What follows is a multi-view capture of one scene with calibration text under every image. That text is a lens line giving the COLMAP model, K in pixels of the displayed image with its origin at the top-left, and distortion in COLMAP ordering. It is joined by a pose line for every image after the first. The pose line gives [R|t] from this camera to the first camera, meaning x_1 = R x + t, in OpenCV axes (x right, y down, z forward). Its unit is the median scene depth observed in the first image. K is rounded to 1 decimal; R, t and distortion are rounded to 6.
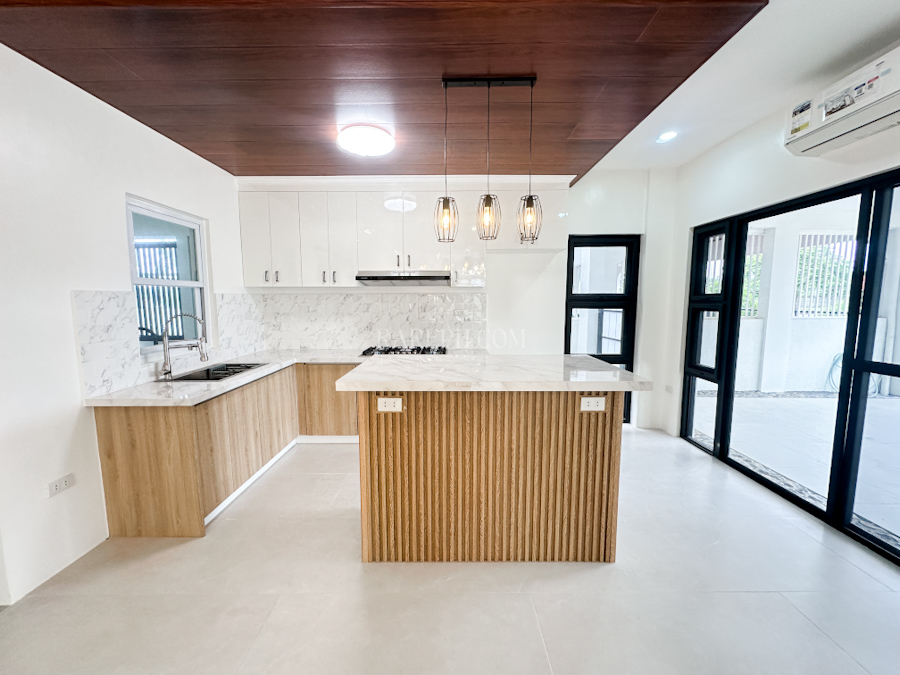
lens RADIAL K [[359.9, 0, 450.0], [0, 359.9, 337.5], [0, 0, 1]] dist [-0.000942, 0.000155]
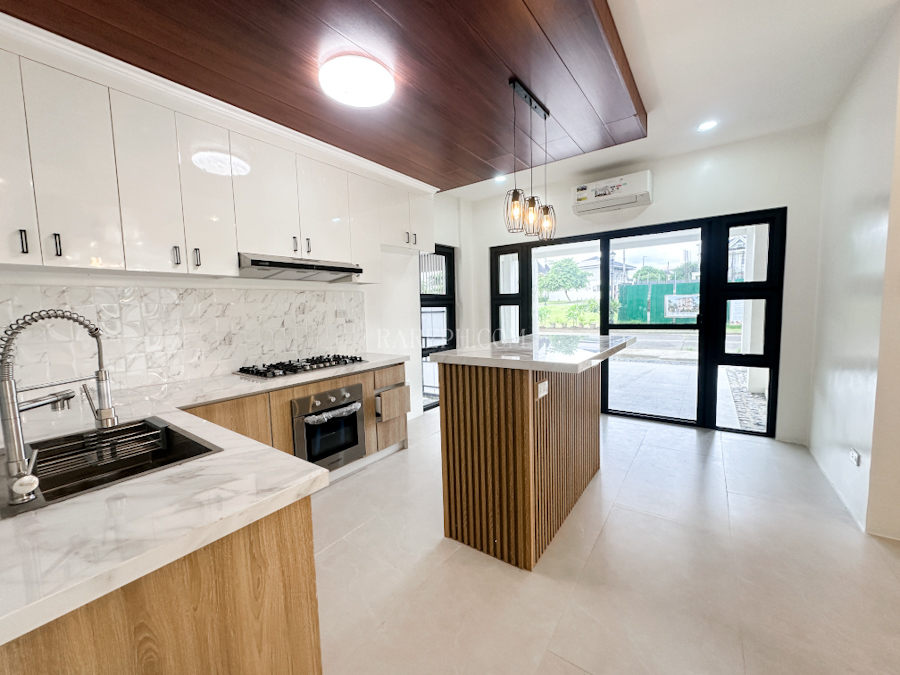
lens RADIAL K [[359.9, 0, 450.0], [0, 359.9, 337.5], [0, 0, 1]] dist [-0.000942, 0.000155]
pose [[0.582048, -0.083320, 0.808875, -0.670400], [0.111666, 0.993503, 0.021986, -0.002463], [-0.805451, 0.077527, 0.587570, 0.374870]]
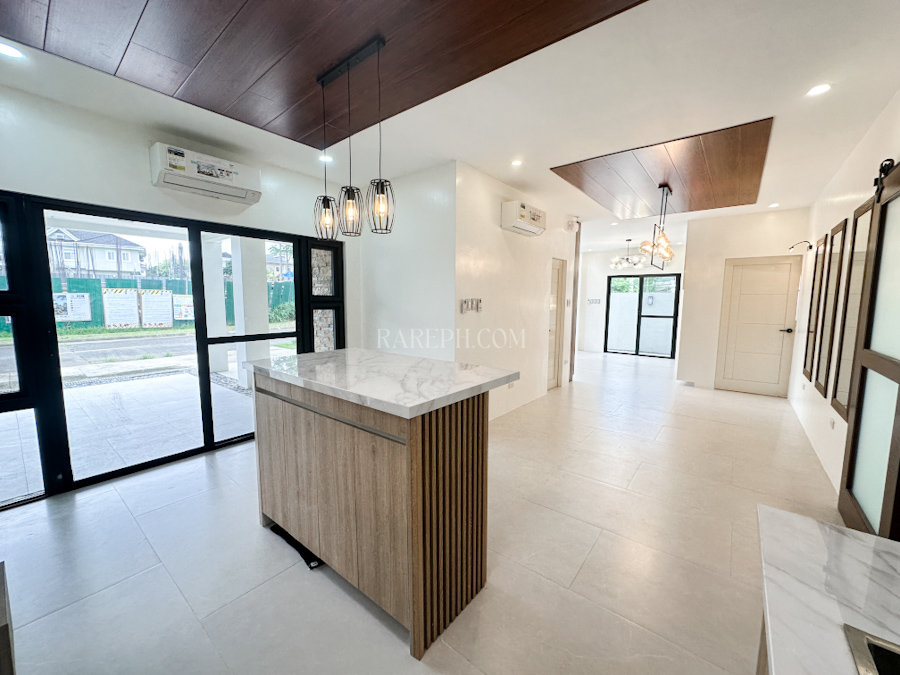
lens RADIAL K [[359.9, 0, 450.0], [0, 359.9, 337.5], [0, 0, 1]] dist [-0.000942, 0.000155]
pose [[-0.778277, -0.045311, 0.626285, -0.461122], [0.077320, 0.982887, 0.167196, -0.081957], [-0.623143, 0.178549, -0.761455, 1.064347]]
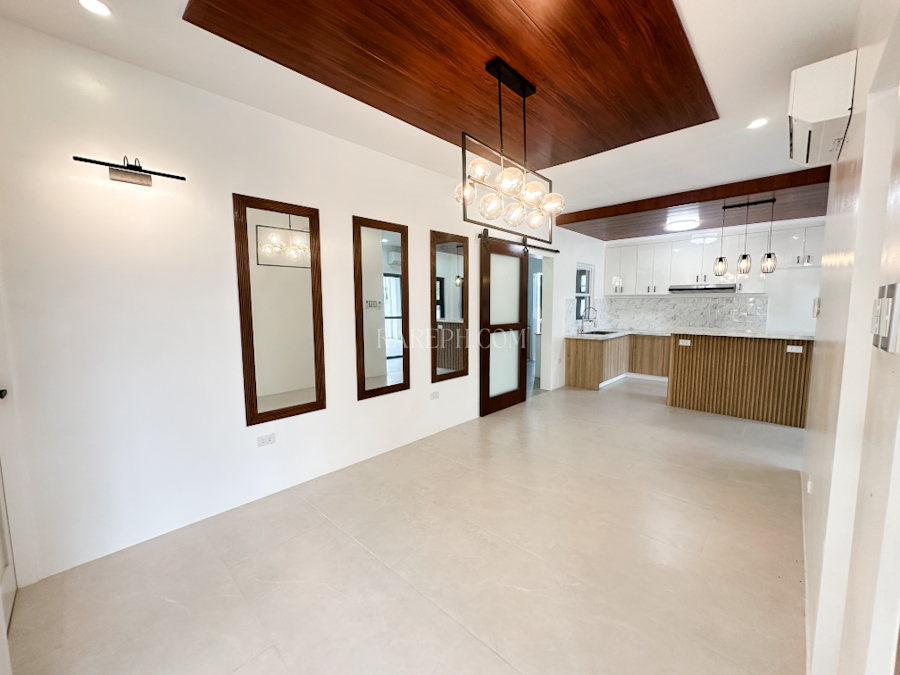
lens RADIAL K [[359.9, 0, 450.0], [0, 359.9, 337.5], [0, 0, 1]] dist [-0.000942, 0.000155]
pose [[0.725397, 0.066054, -0.685154, 0.225591], [-0.070633, 0.997274, 0.021364, 0.130797], [0.684697, 0.032897, 0.728085, -1.217713]]
